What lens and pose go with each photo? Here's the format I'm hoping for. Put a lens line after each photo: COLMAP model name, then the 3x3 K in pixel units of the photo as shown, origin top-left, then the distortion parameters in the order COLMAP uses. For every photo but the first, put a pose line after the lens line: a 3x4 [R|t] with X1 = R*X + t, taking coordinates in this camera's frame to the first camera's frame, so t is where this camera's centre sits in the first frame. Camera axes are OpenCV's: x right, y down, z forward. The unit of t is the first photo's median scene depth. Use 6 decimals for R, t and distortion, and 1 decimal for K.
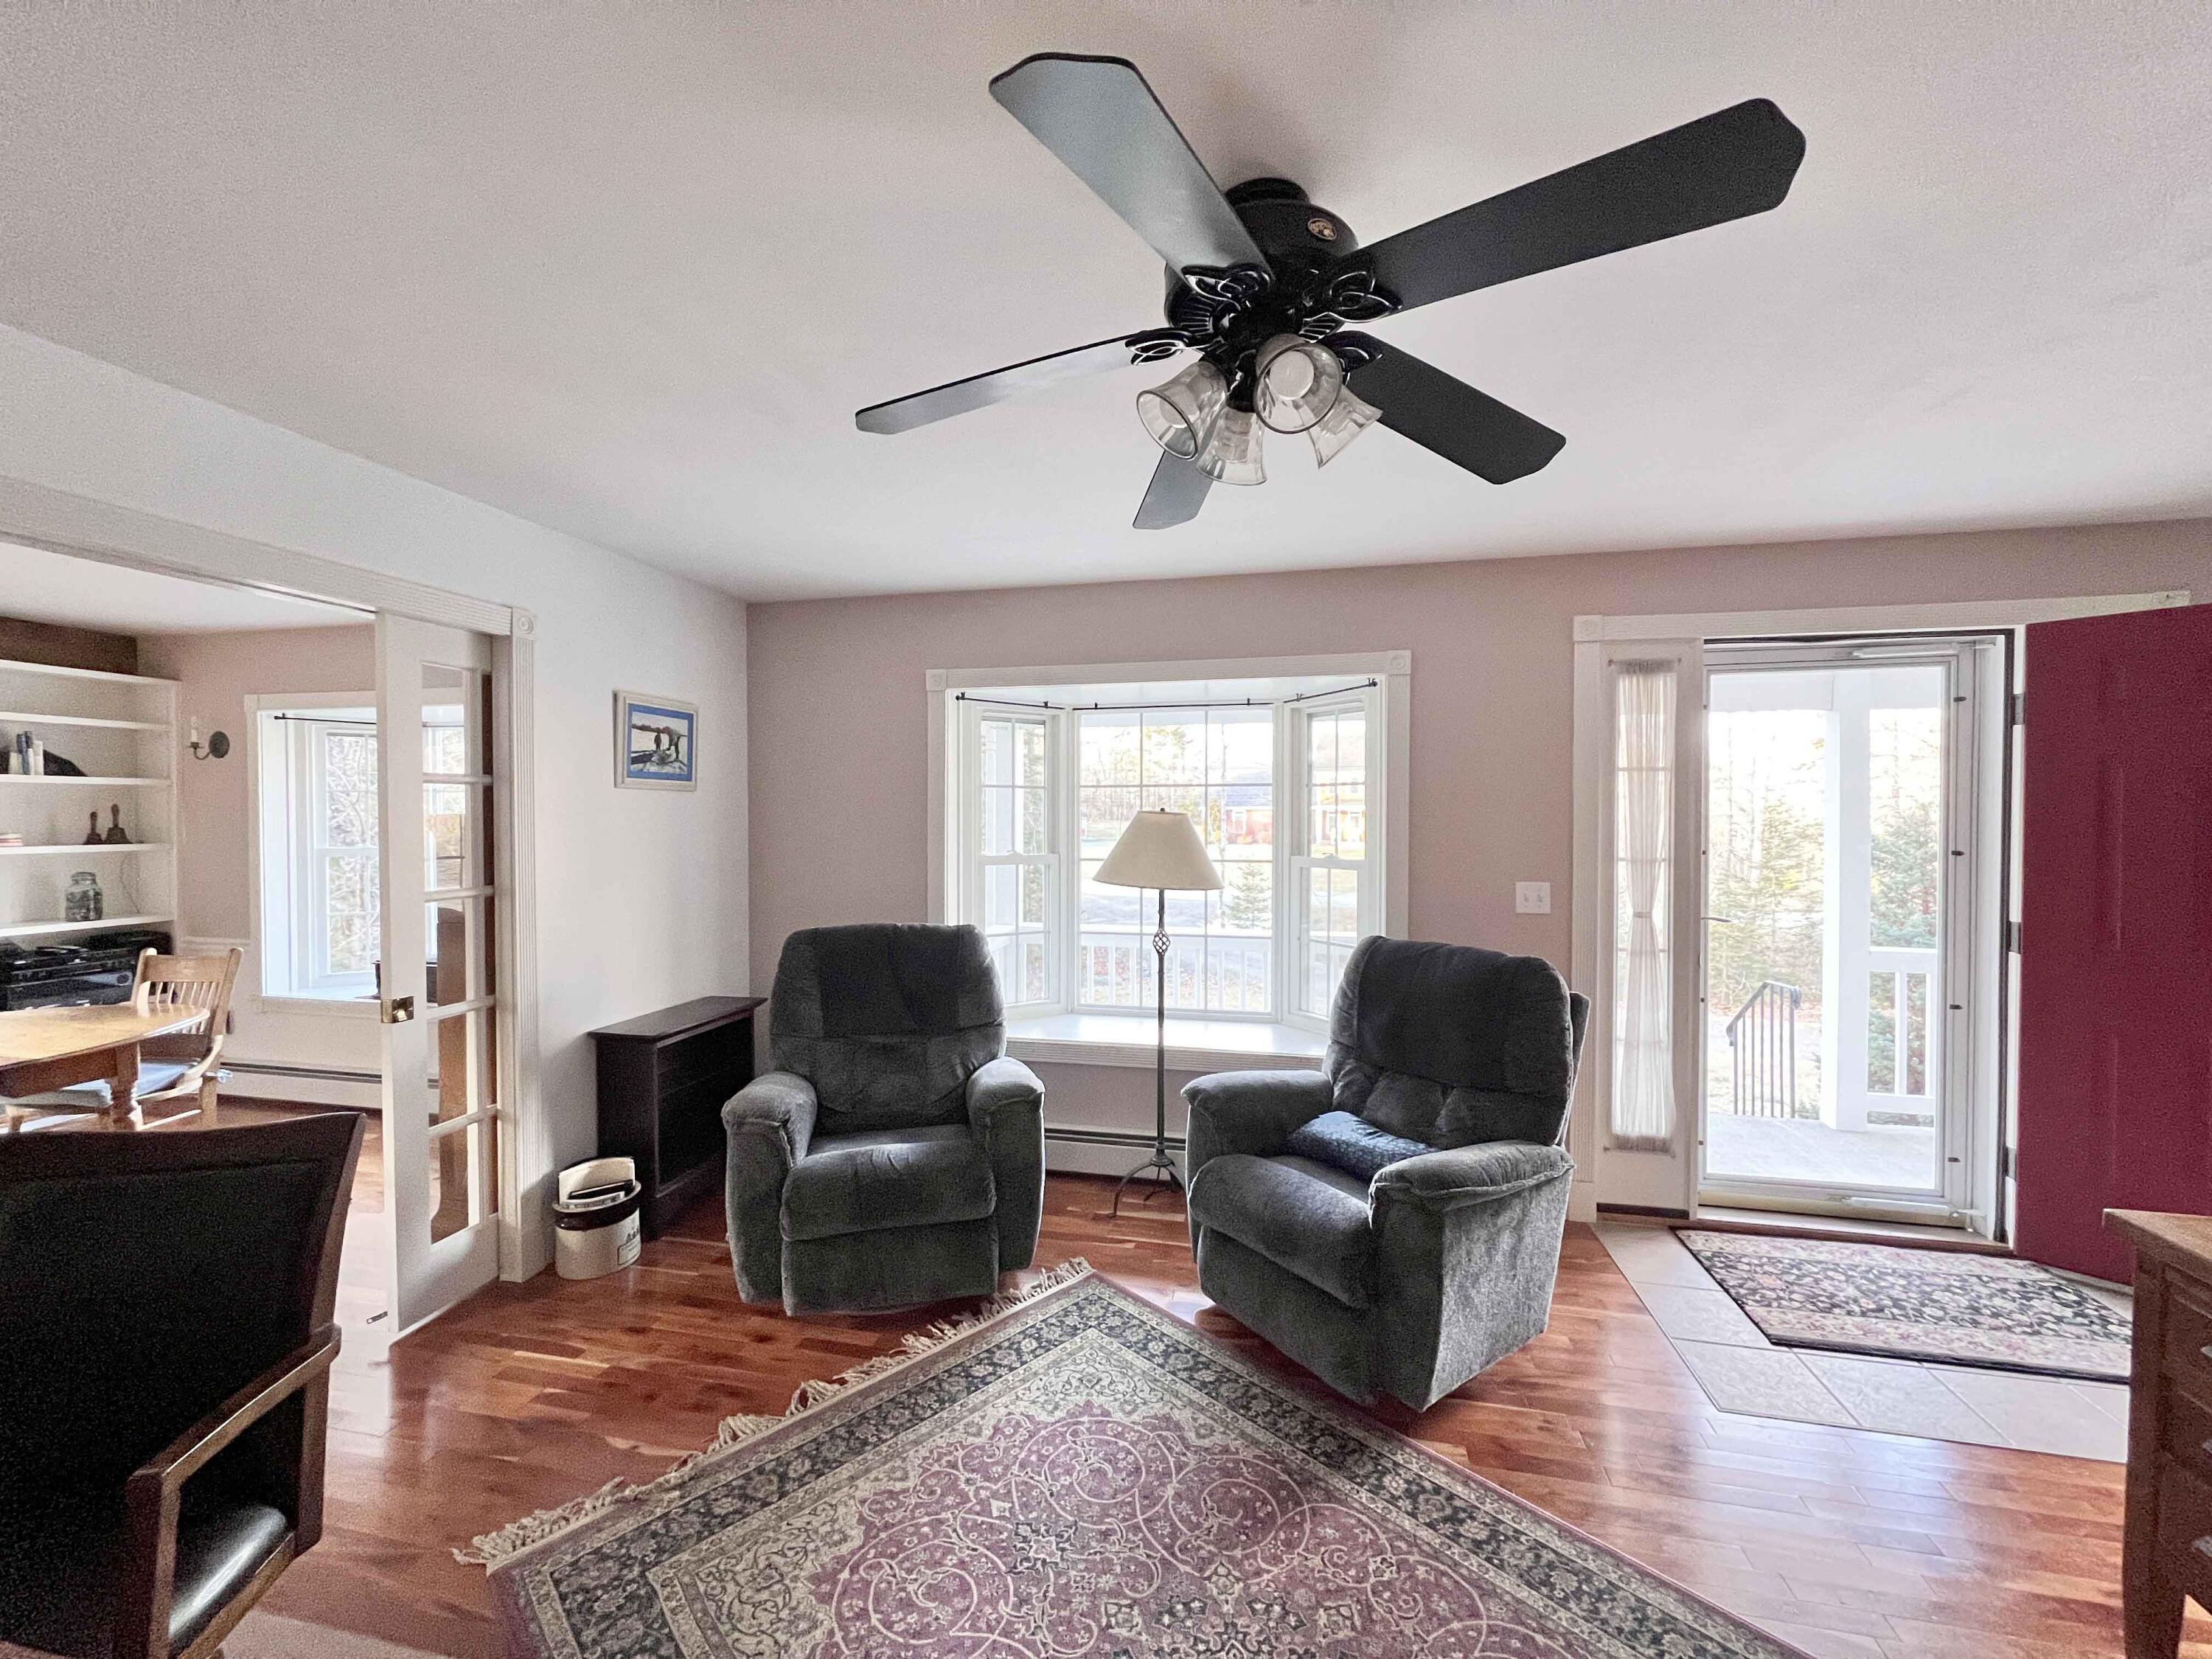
lens RADIAL K [[885.2, 0, 1106.0], [0, 885.2, 829.5], [0, 0, 1]] dist [0.002282, -0.000255]
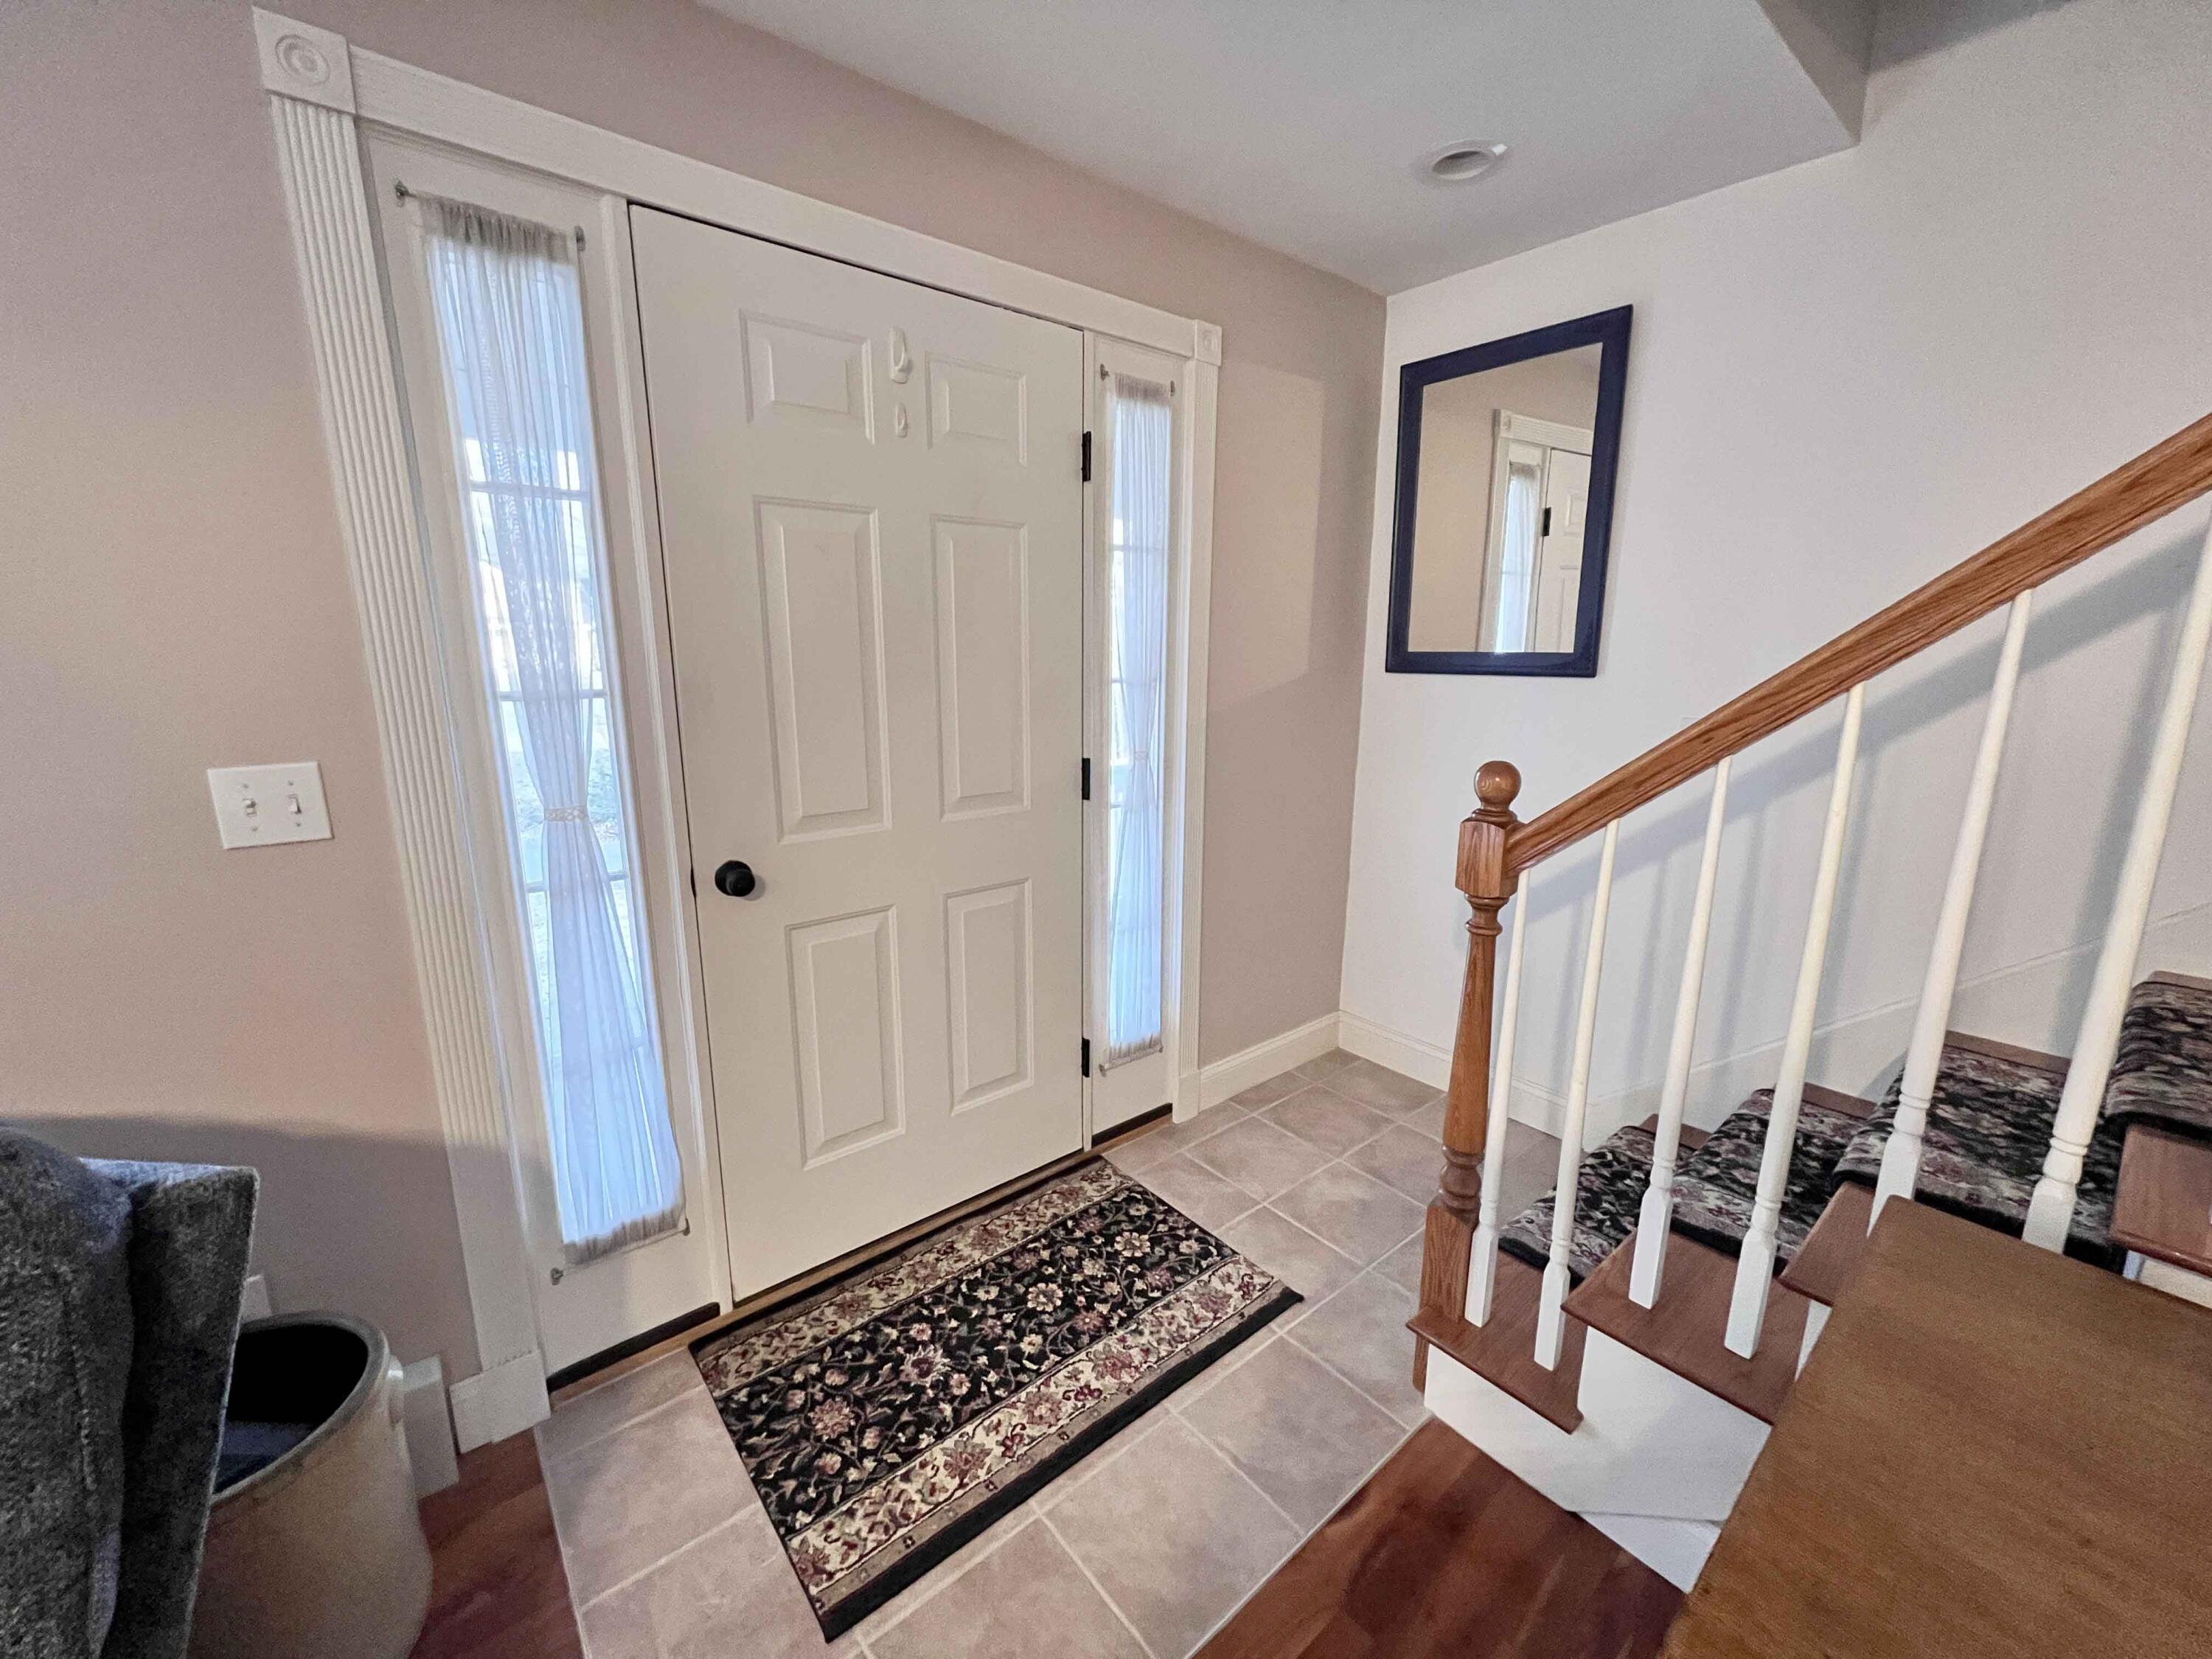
lens RADIAL K [[887.9, 0, 1106.0], [0, 887.9, 829.5], [0, 0, 1]] dist [-0.000309, 0.000005]
pose [[0.615971, -0.161249, 0.771089, 0.450945], [0.009729, 0.980309, 0.197229, 0.015859], [-0.787709, -0.113985, 0.605411, 0.524787]]
